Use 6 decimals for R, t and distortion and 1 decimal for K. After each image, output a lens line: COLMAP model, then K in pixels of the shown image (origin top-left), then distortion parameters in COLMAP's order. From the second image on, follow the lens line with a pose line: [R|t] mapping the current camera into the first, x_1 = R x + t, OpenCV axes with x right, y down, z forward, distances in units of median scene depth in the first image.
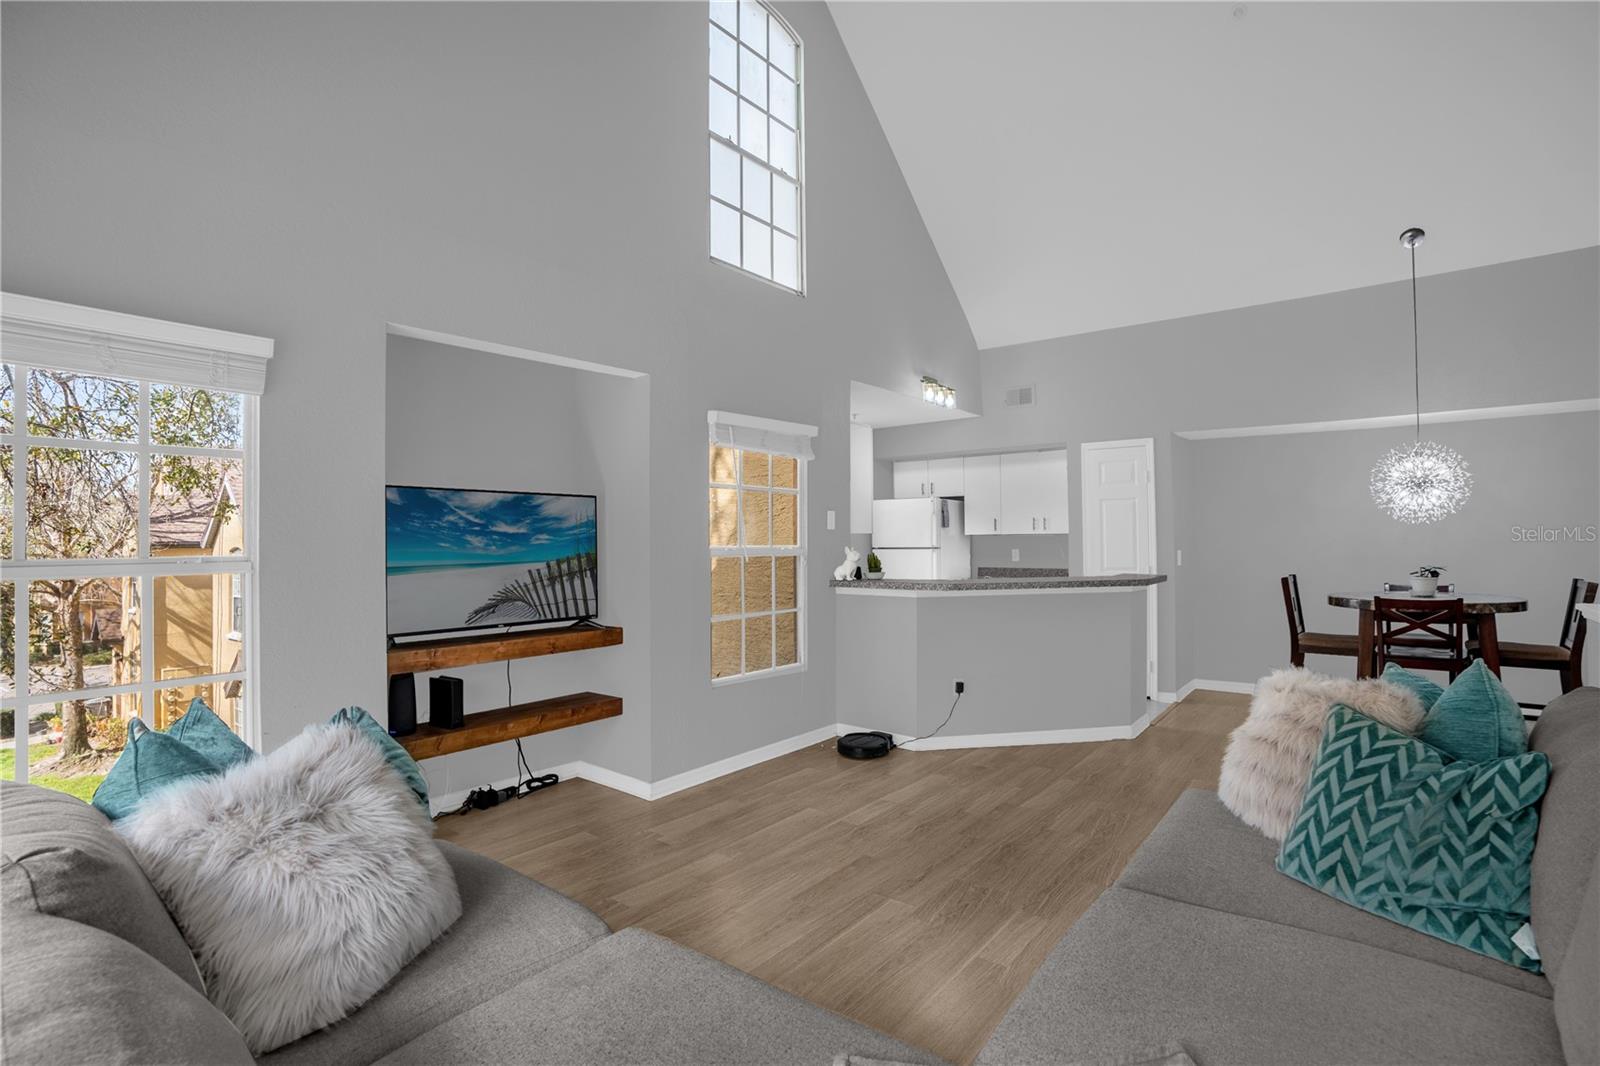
lens RADIAL K [[750.0, 0, 805.2], [0, 750.0, 541.0], [0, 0, 1]] dist [-0.078733, 0.029183]
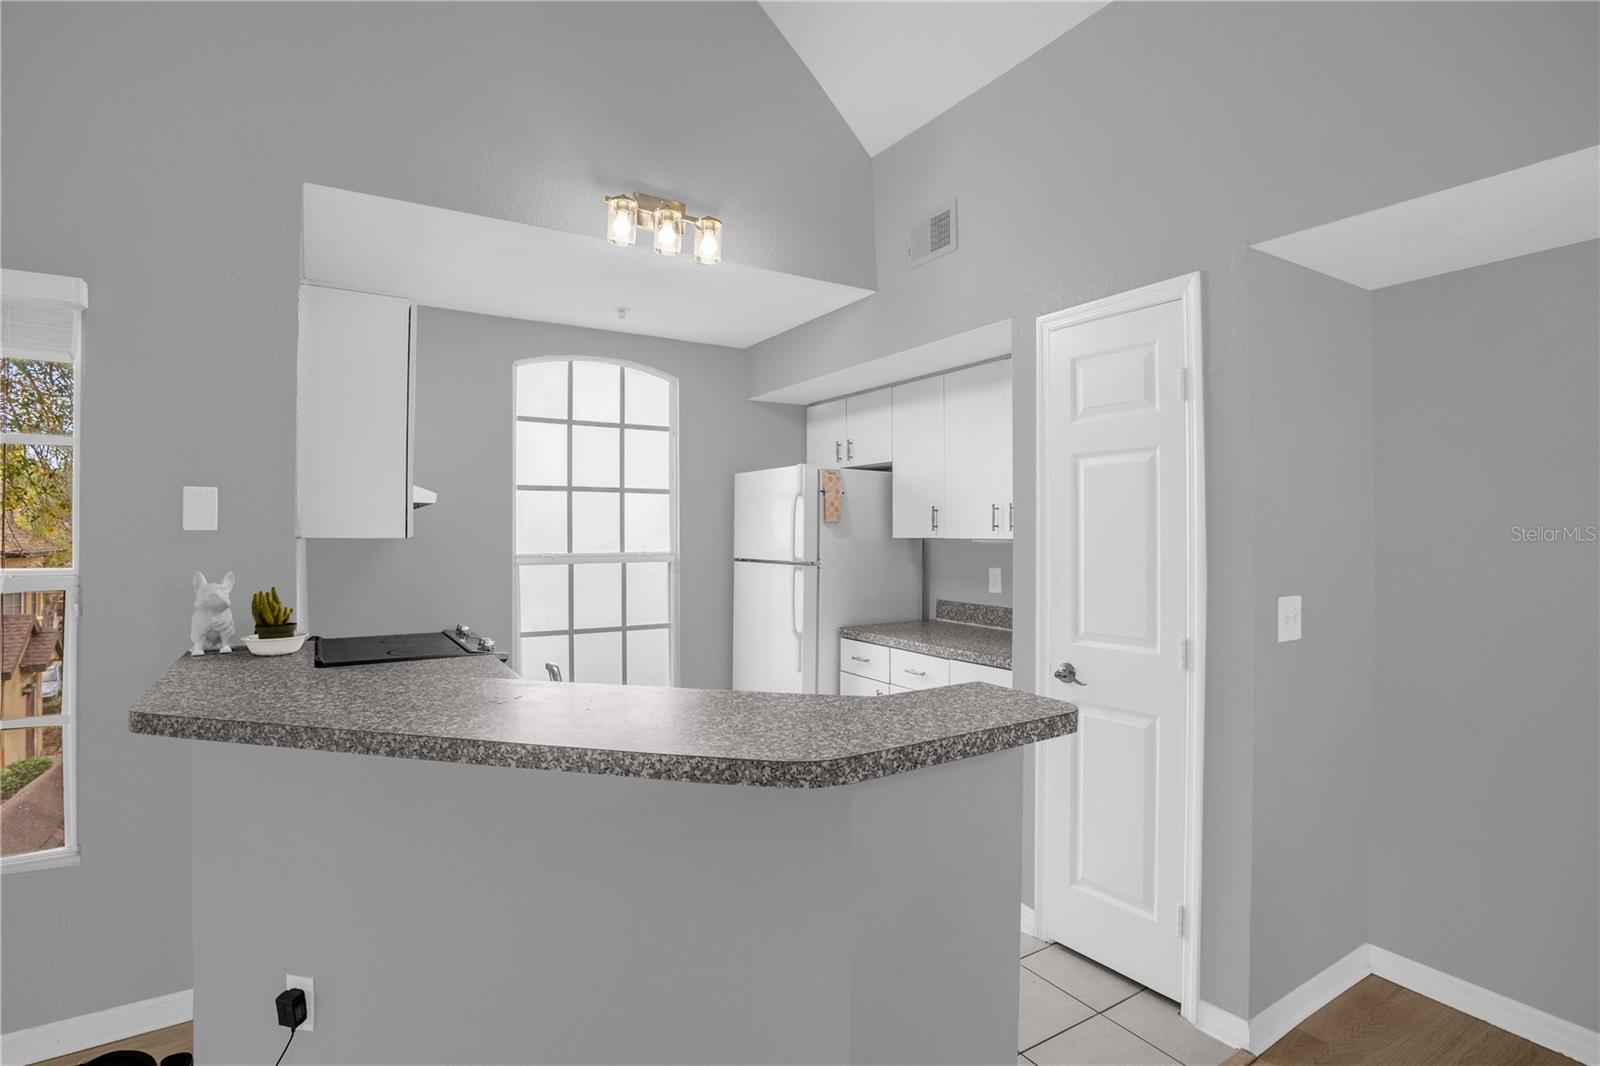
lens RADIAL K [[770.8, 0, 800.0], [0, 770.8, 533.0], [0, 0, 1]] dist [-0.051717, 0.000537]
pose [[0.944314, 0.012382, -0.328814, 0.531275], [-0.012219, 0.999922, 0.002561, -0.019803], [0.328820, 0.001600, 0.944391, 0.775384]]
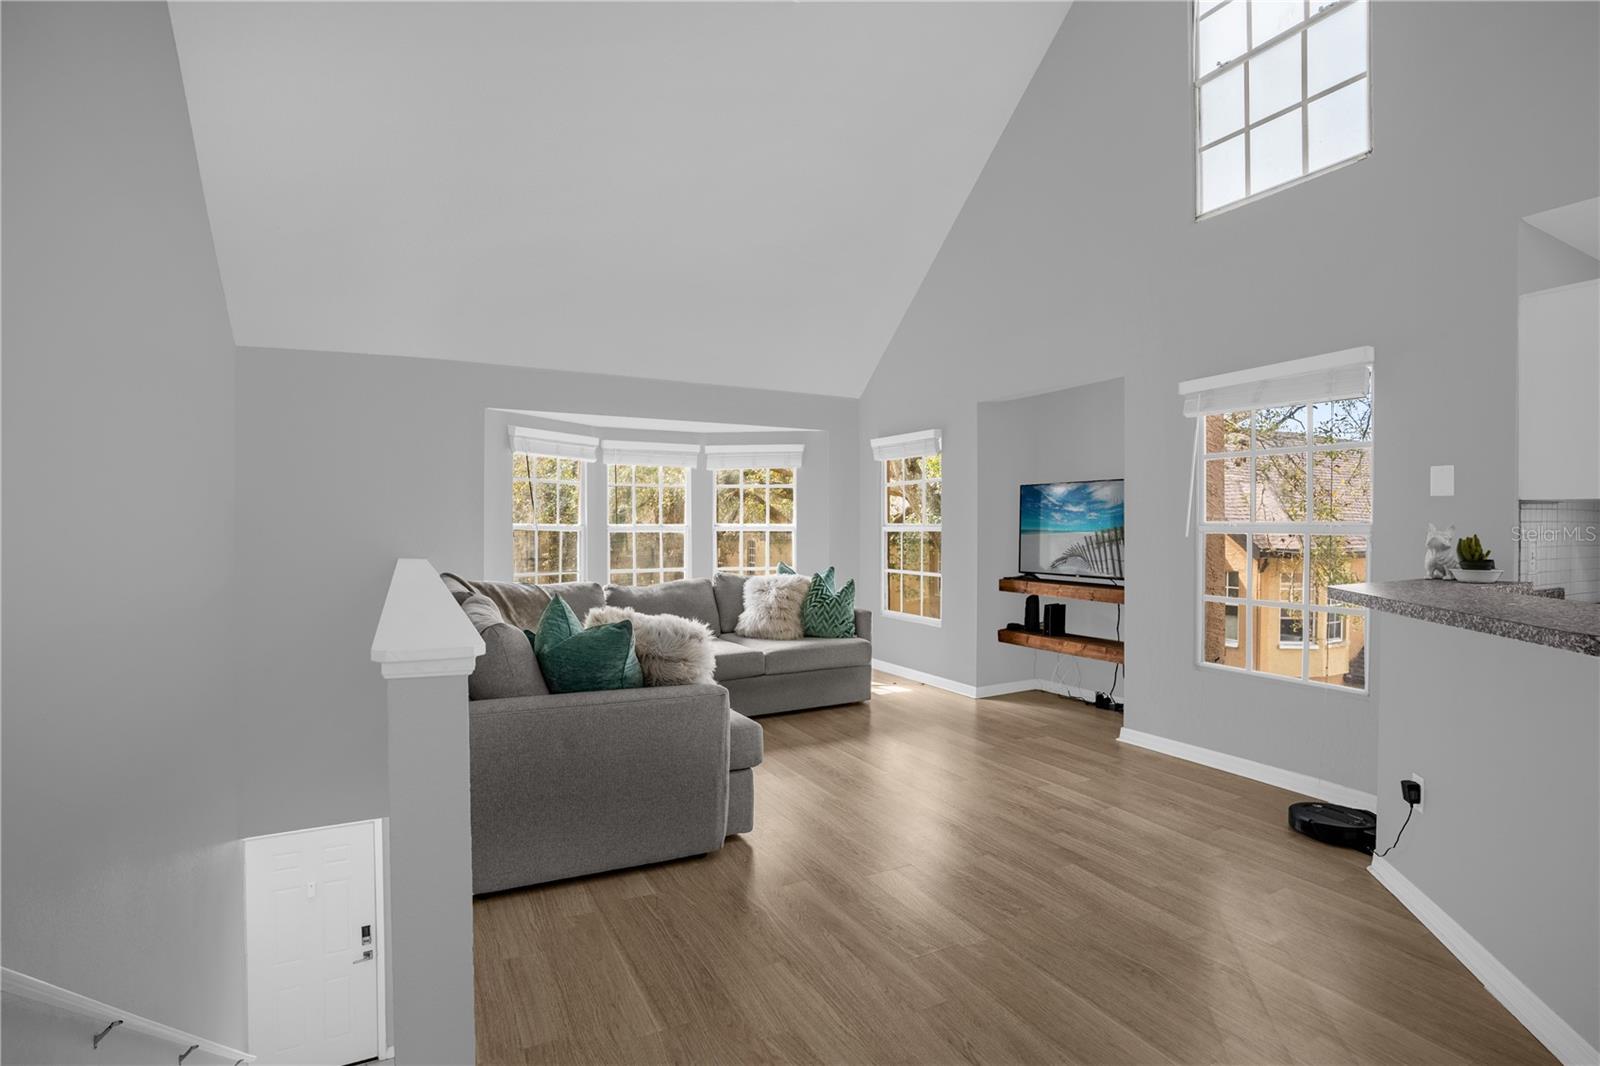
lens RADIAL K [[750.0, 0, 805.2], [0, 750.0, 541.0], [0, 0, 1]] dist [-0.078733, 0.029183]
pose [[-0.390945, 0.031887, -0.919862, 0.843945], [0.007530, 0.999477, 0.031447, -0.000828], [0.920383, 0.005368, -0.390981, 0.812841]]
